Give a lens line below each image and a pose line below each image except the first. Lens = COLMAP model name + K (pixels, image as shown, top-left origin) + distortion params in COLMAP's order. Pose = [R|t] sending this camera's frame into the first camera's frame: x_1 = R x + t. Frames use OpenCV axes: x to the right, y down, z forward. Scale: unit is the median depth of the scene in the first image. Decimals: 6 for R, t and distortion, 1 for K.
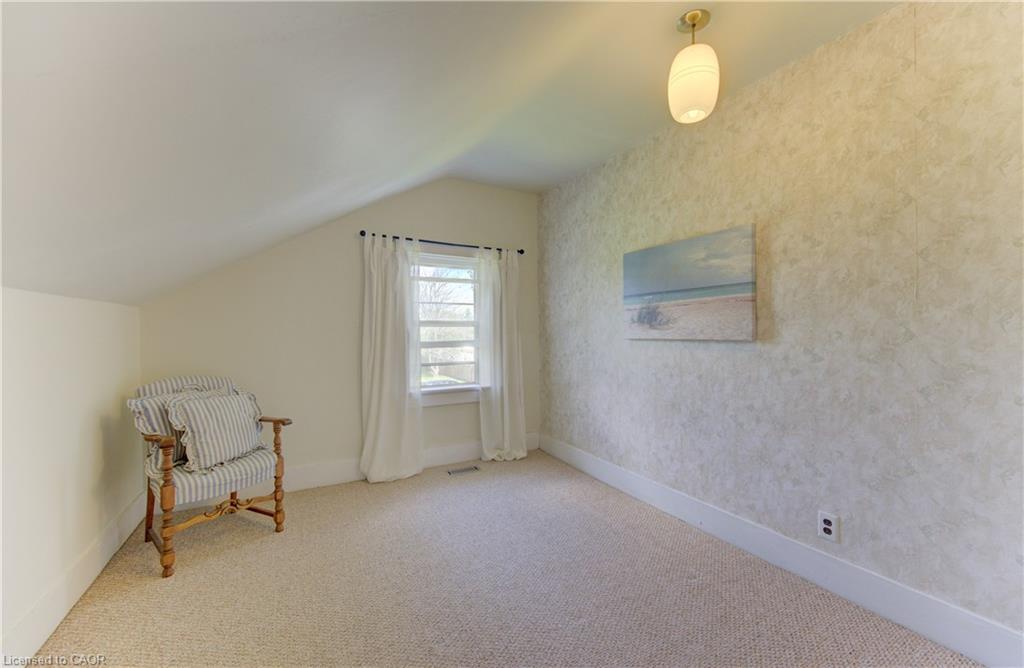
lens RADIAL K [[396.2, 0, 508.2], [0, 396.2, 329.3], [0, 0, 1]] dist [-0.003811, 0.000570]
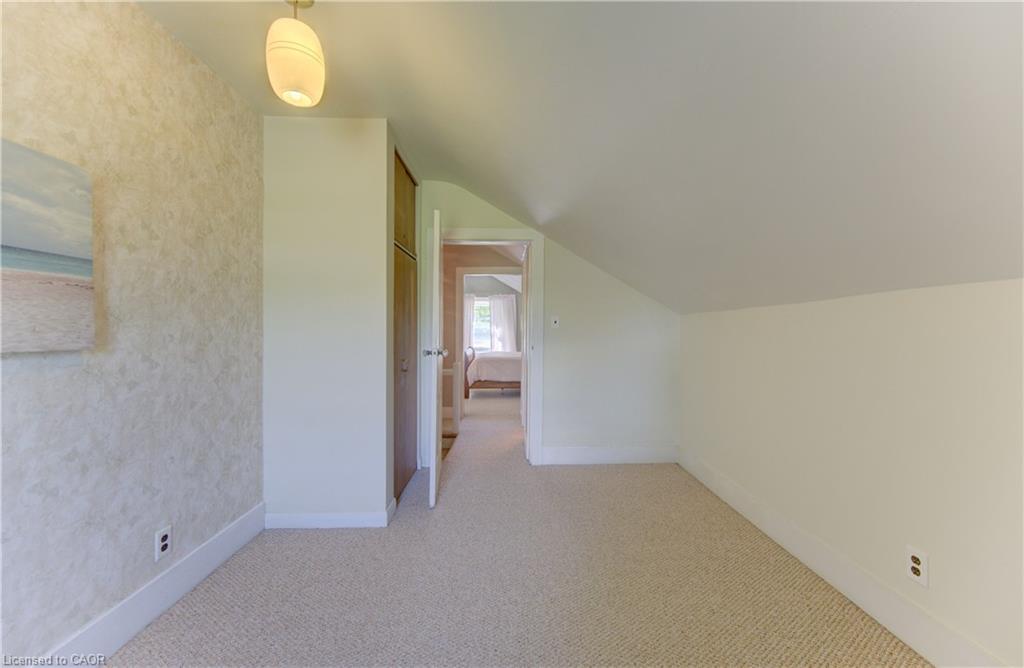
lens RADIAL K [[396.2, 0, 512.2], [0, 396.2, 332.7], [0, 0, 1]] dist [-0.003811, 0.000570]
pose [[-0.882305, 0.004659, 0.470655, -0.328902], [0.004725, 0.999988, -0.001042, 0.005351], [-0.470655, 0.001305, -0.882317, 1.307539]]
